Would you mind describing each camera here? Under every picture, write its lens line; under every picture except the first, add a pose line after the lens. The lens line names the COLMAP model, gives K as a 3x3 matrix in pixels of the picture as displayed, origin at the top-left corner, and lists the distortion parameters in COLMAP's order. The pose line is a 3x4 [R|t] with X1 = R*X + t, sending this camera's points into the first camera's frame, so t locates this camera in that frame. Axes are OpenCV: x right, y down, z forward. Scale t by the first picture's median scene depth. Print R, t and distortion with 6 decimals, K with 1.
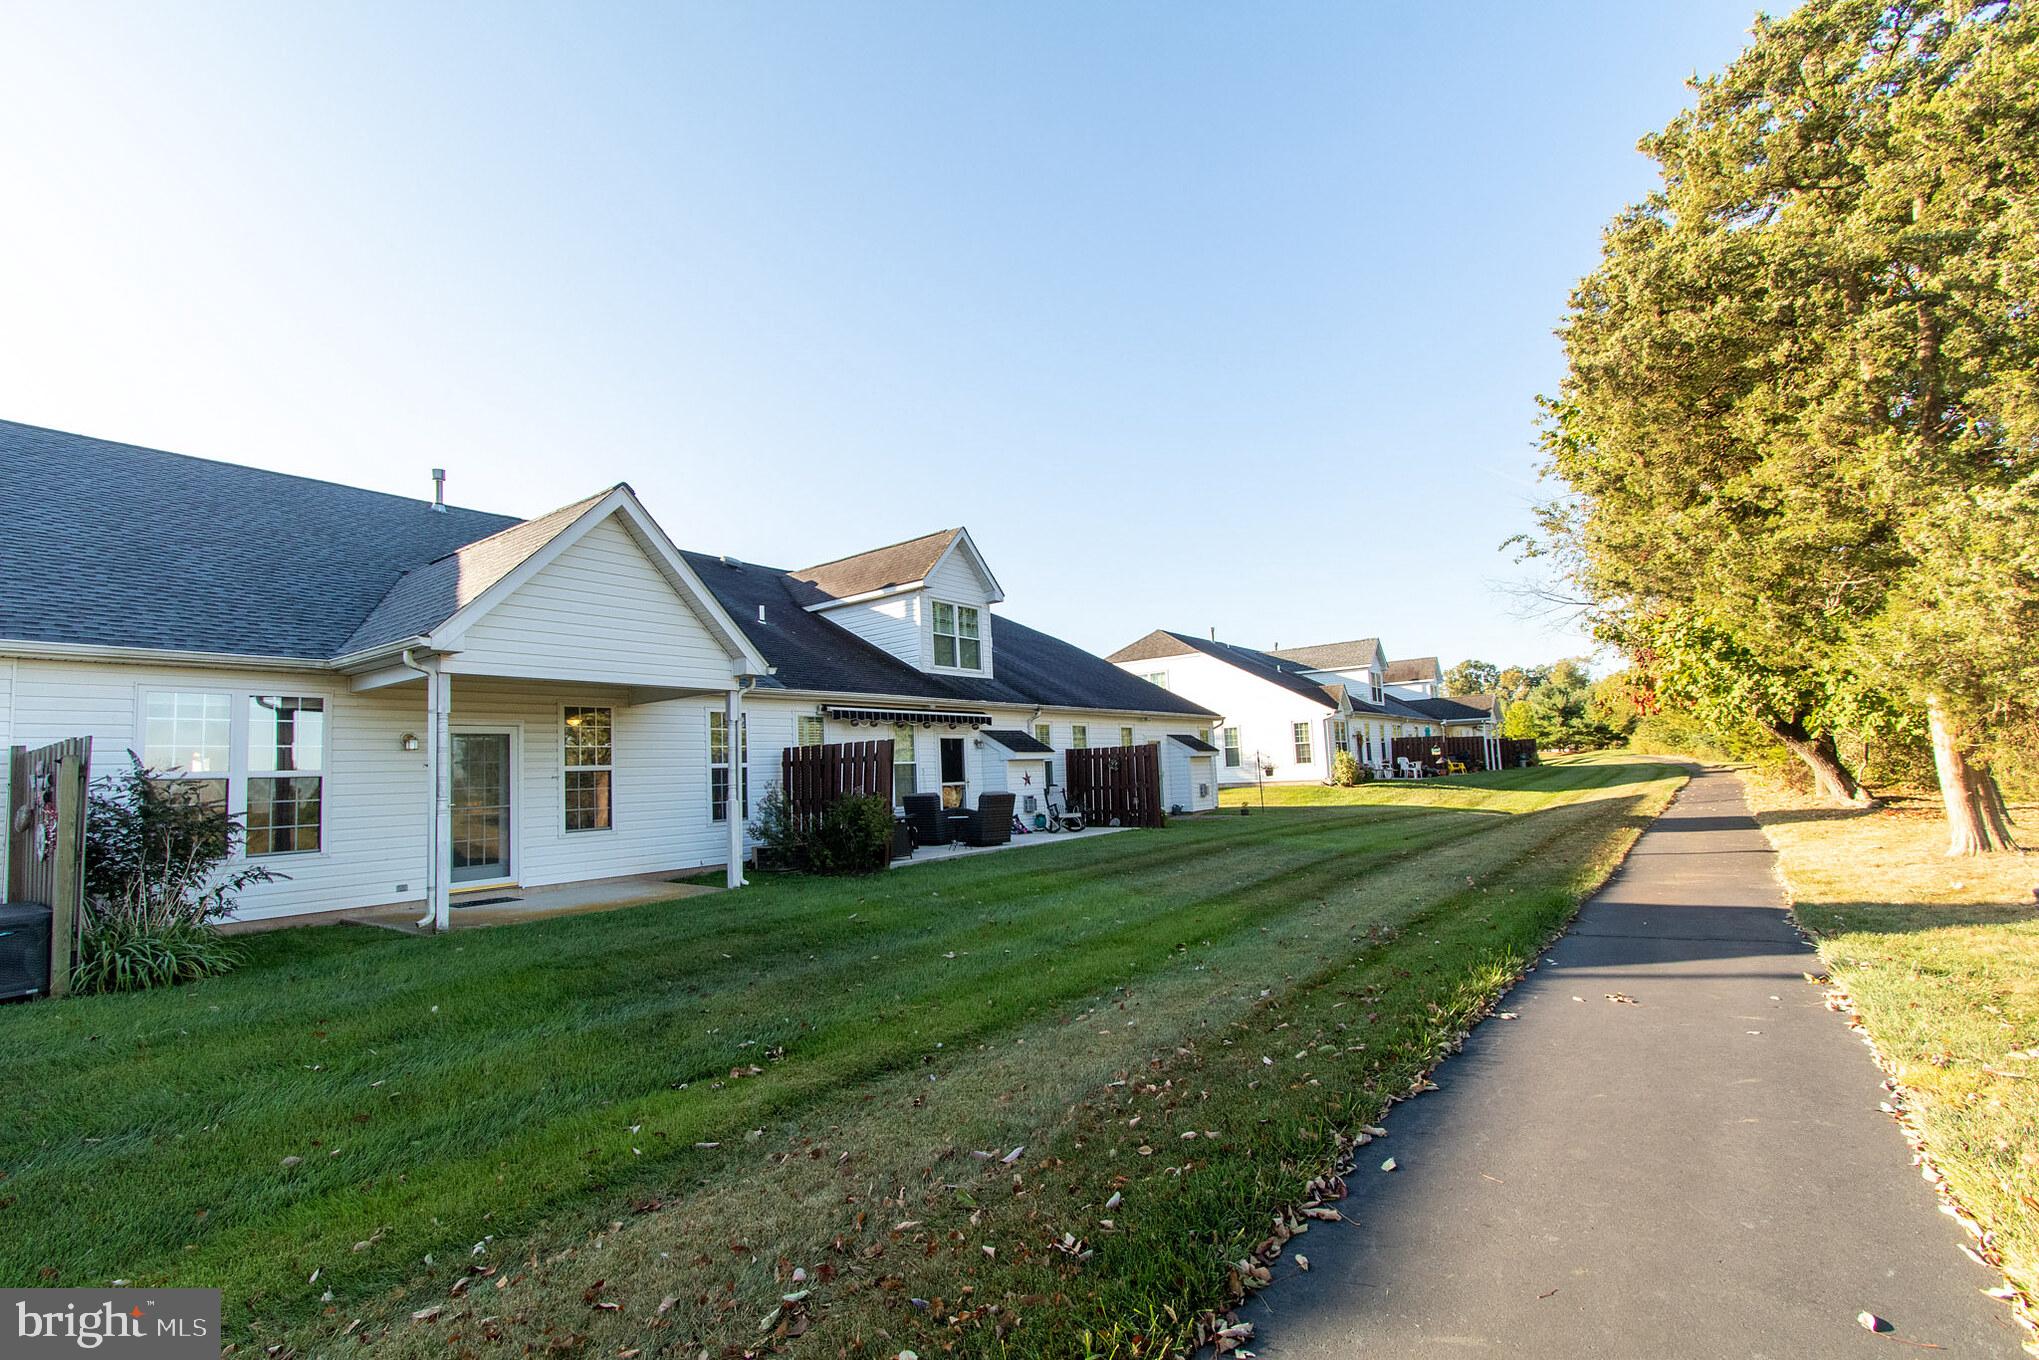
lens RADIAL K [[939.1, 0, 1004.7], [0, 939.1, 705.4], [0, 0, 1]] dist [0.003643, -0.001332]
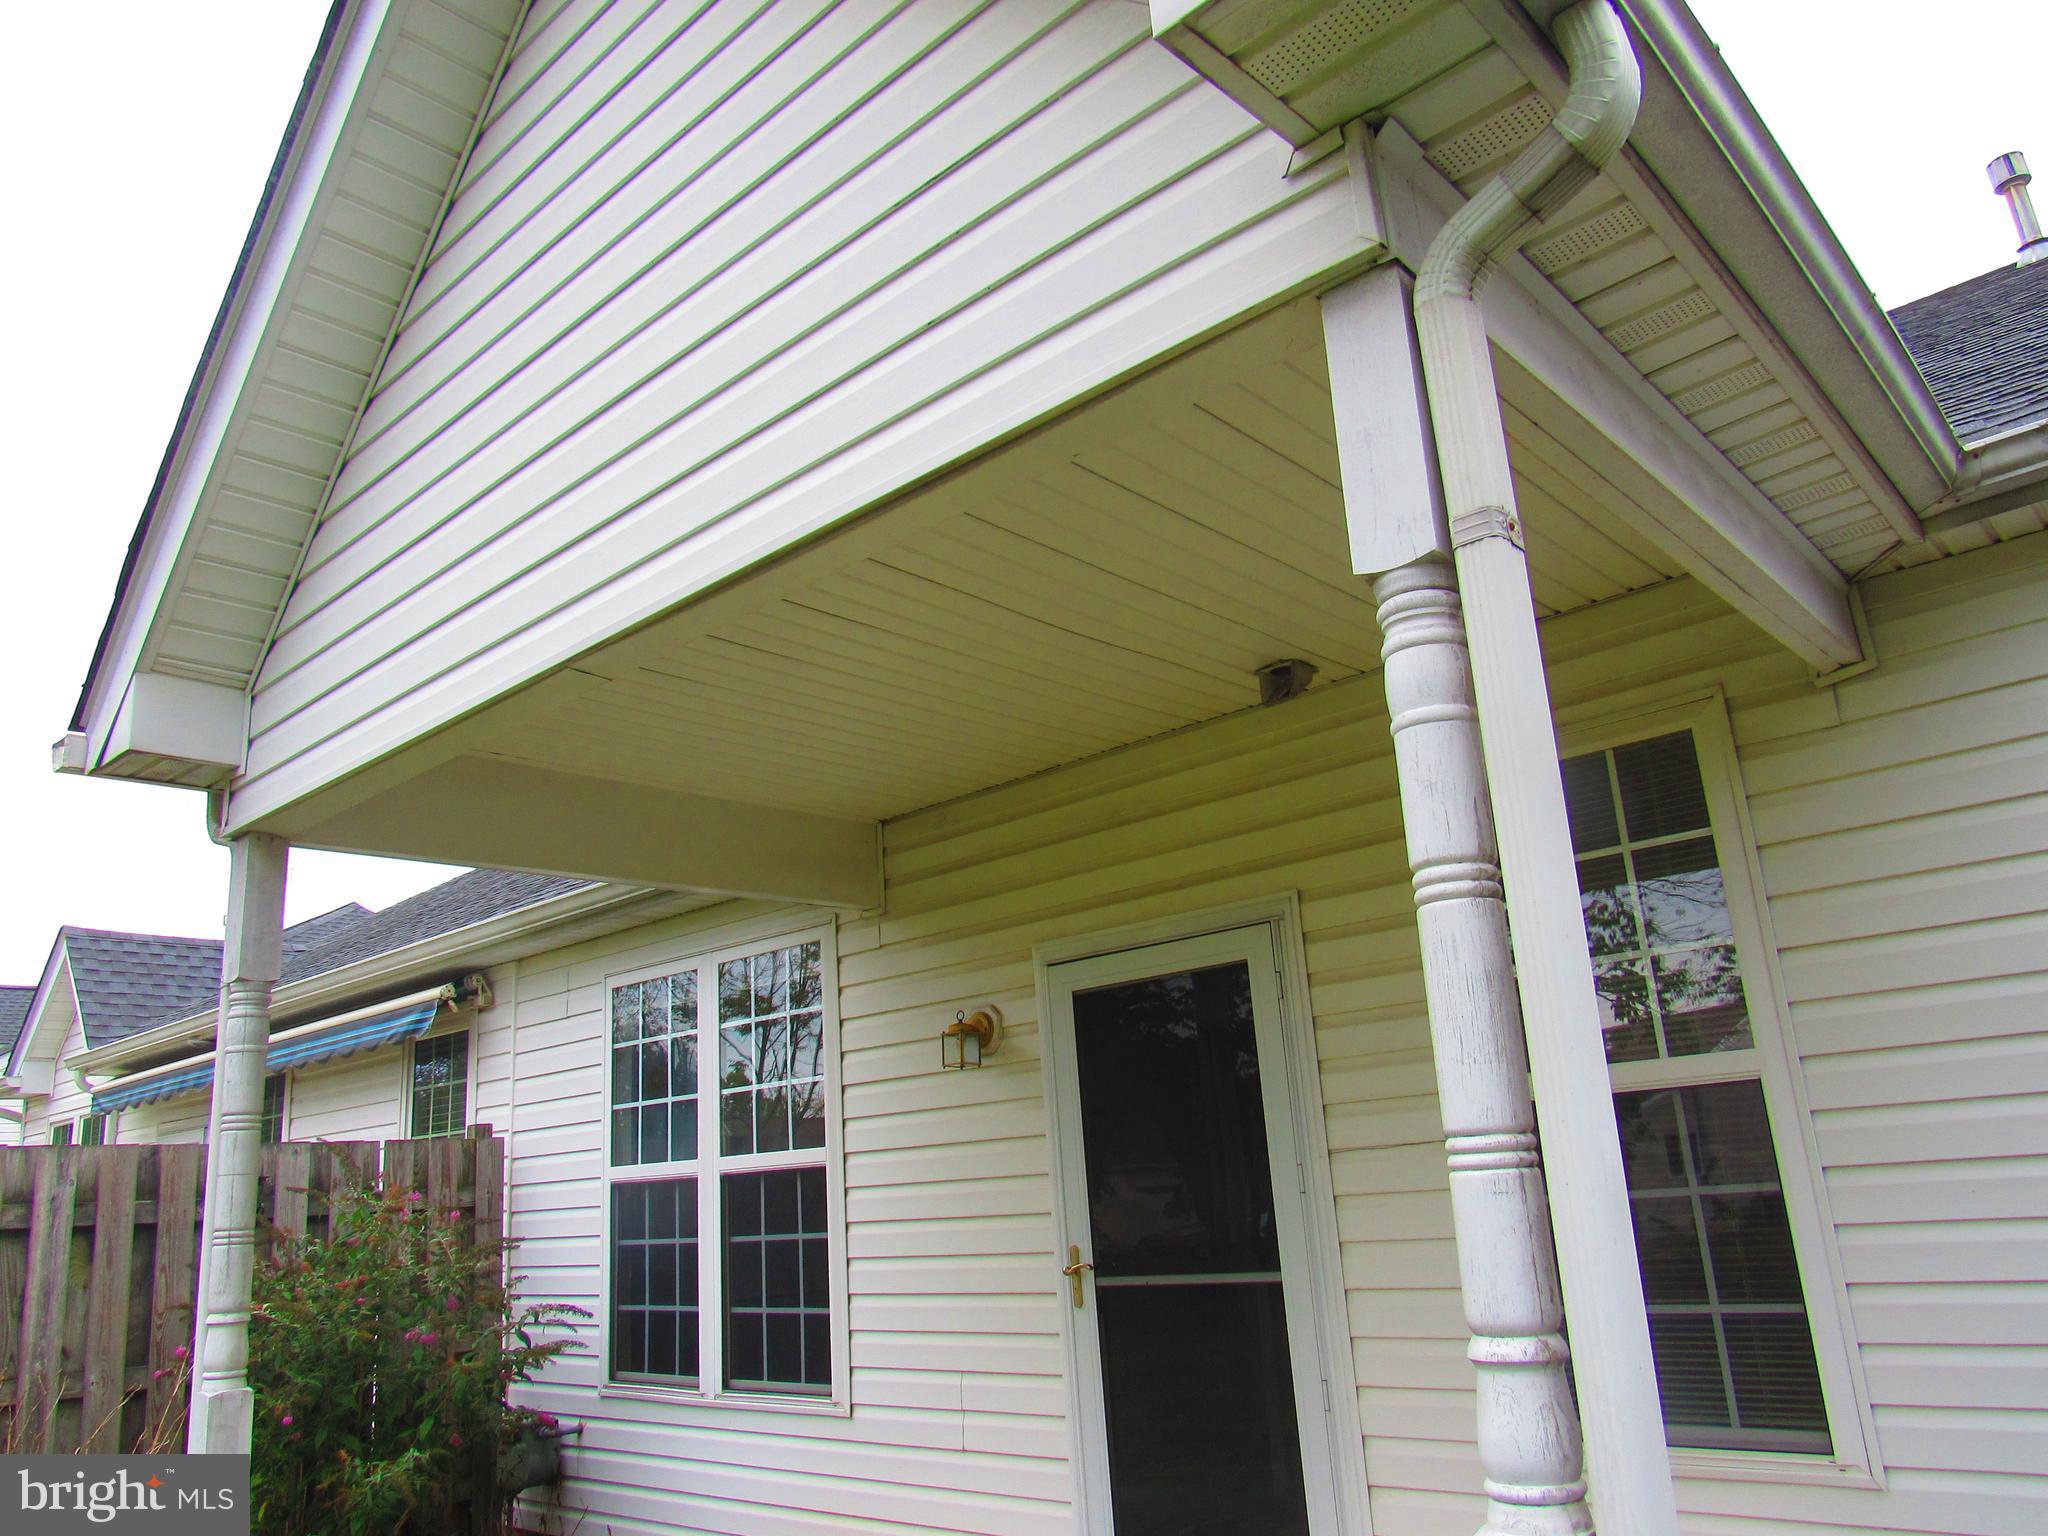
lens RADIAL K [[1473.9, 0, 1036.9], [0, 1473.9, 768.4], [0, 0, 1]] dist [-0.027167, -0.005836]
pose [[-0.094391, -0.214667, -0.972115, -0.167296], [0.150785, 0.962127, -0.227103, 0.066227], [0.984050, -0.168017, -0.058447, 1.078390]]
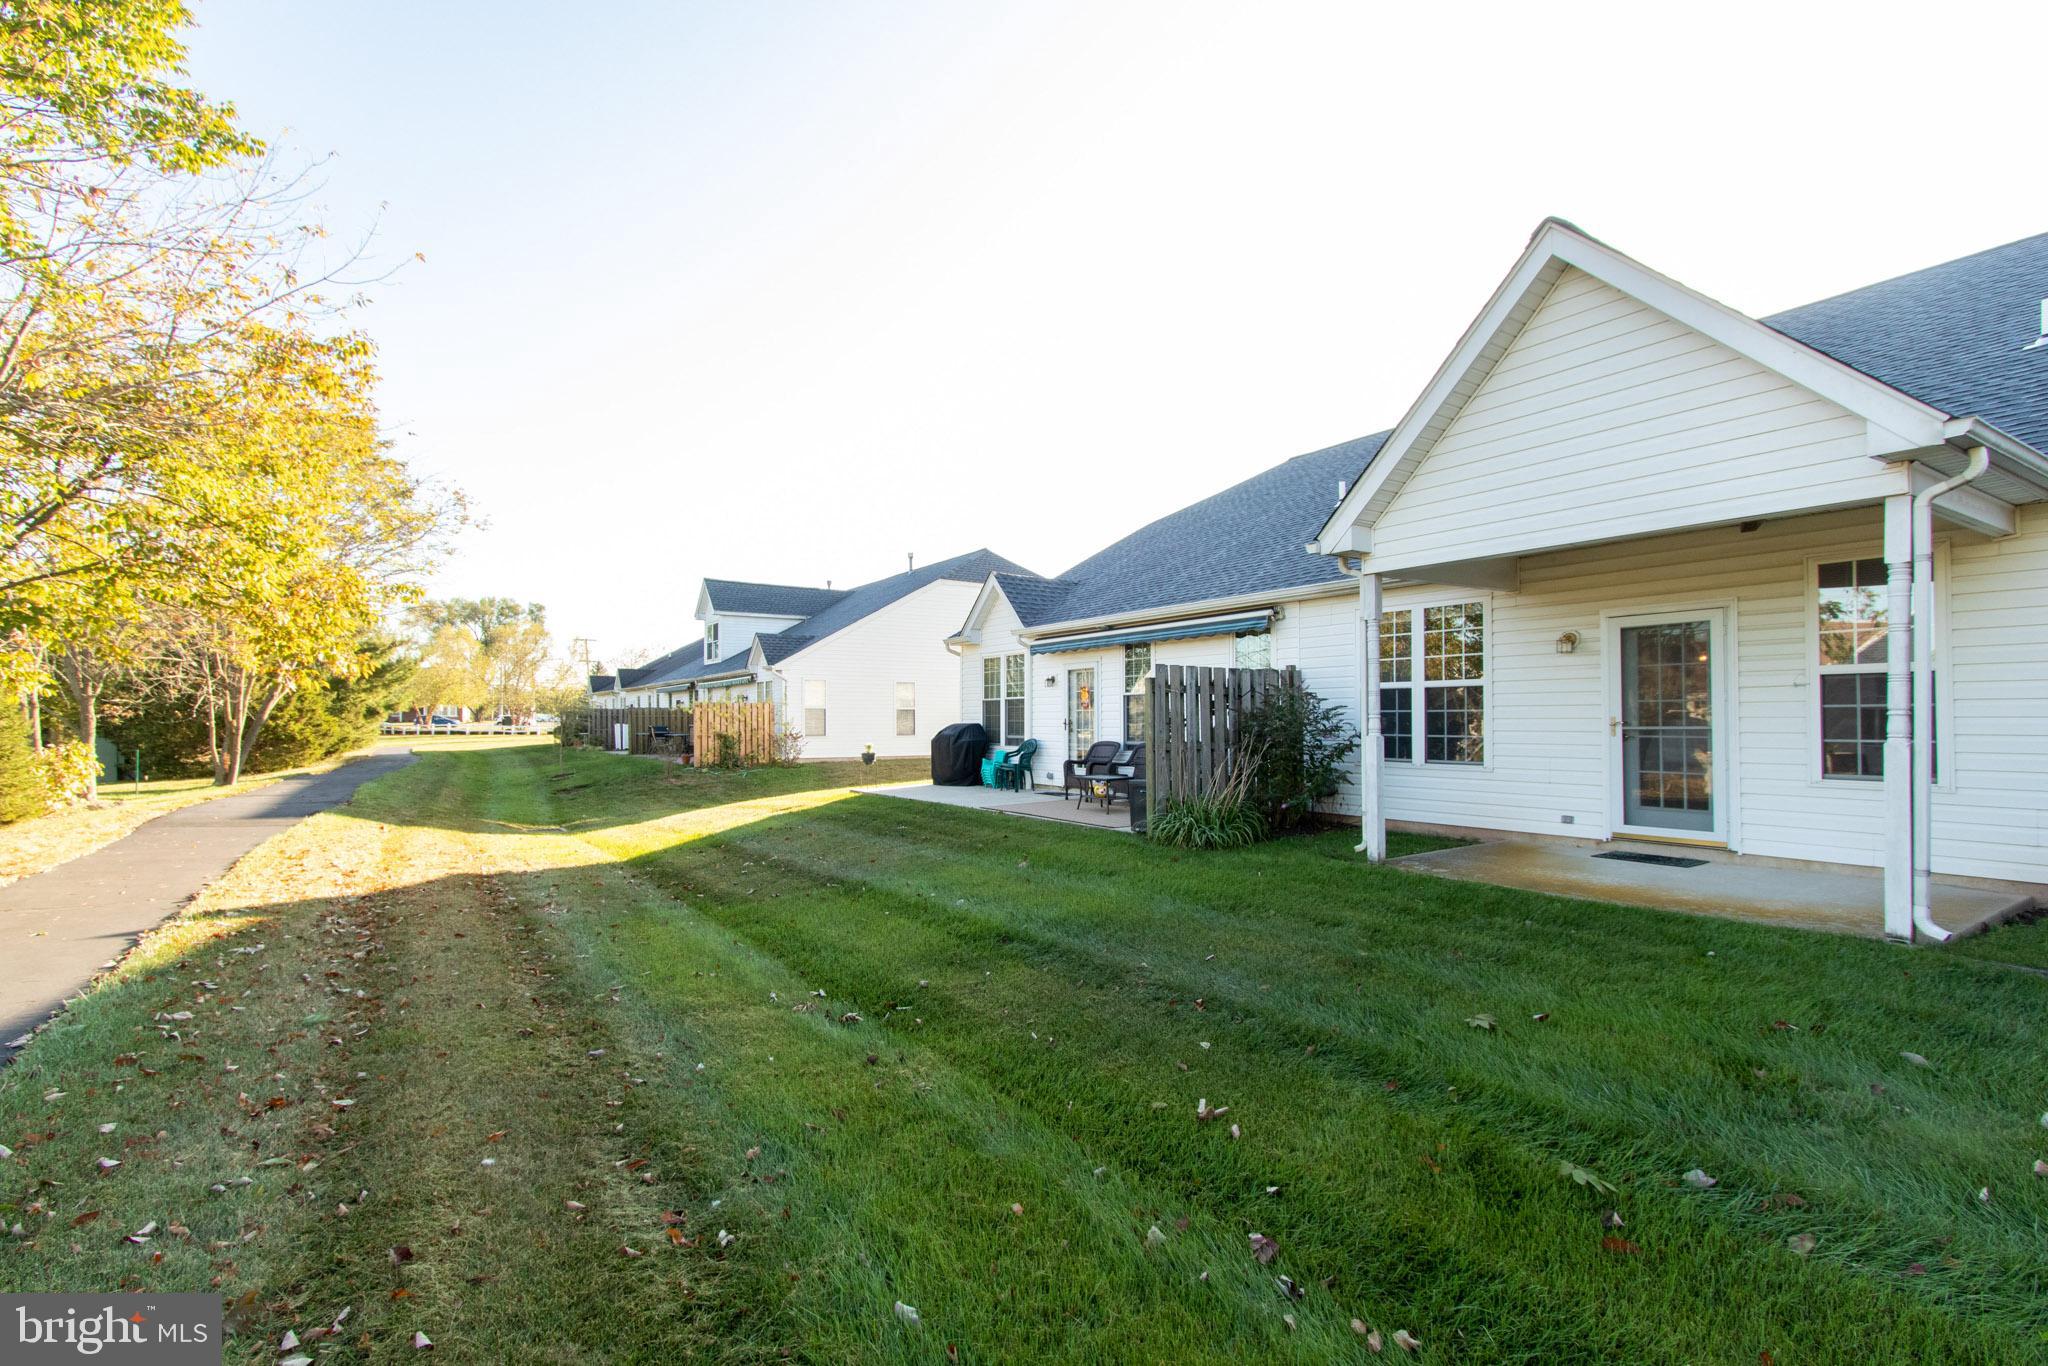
lens RADIAL K [[943.2, 0, 1009.2], [0, 943.2, 708.5], [0, 0, 1]] dist [0.003643, -0.001332]
pose [[-0.351962, 0.039893, -0.935164, 0.305813], [0.096276, 0.995335, 0.006225, 0.044711], [0.931050, -0.087843, -0.354161, 0.848923]]
